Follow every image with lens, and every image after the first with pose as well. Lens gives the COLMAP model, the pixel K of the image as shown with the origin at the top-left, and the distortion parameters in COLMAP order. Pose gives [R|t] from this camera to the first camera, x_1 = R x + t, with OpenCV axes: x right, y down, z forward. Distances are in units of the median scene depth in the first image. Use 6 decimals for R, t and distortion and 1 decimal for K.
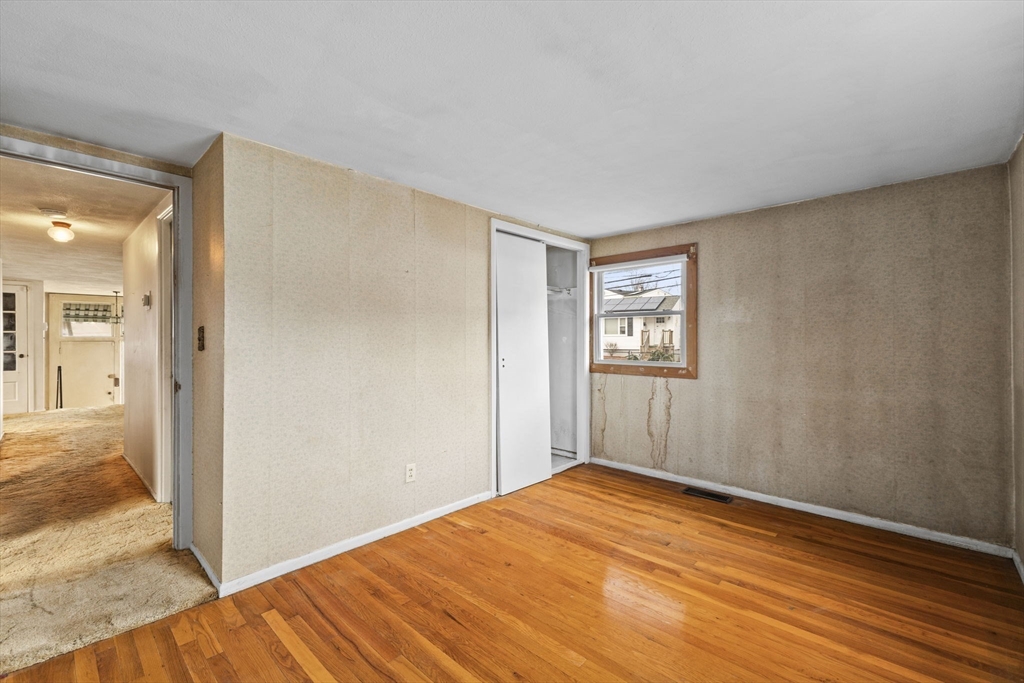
lens RADIAL K [[438.5, 0, 511.9], [0, 438.5, 340.4], [0, 0, 1]] dist [0.001615, -0.000081]
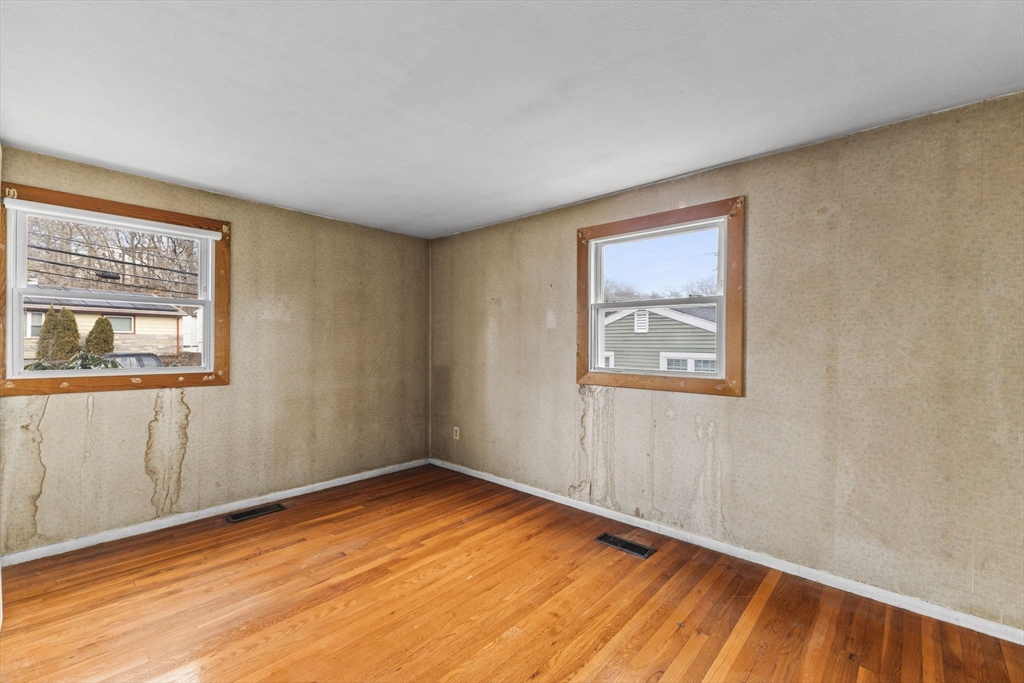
lens RADIAL K [[438.5, 0, 511.9], [0, 438.5, 340.4], [0, 0, 1]] dist [0.001615, -0.000081]
pose [[-0.021187, 0.006097, 0.999757, -0.479836], [-0.005726, 0.999964, -0.006219, 0.006209], [-0.999759, -0.005856, -0.021151, 0.527054]]
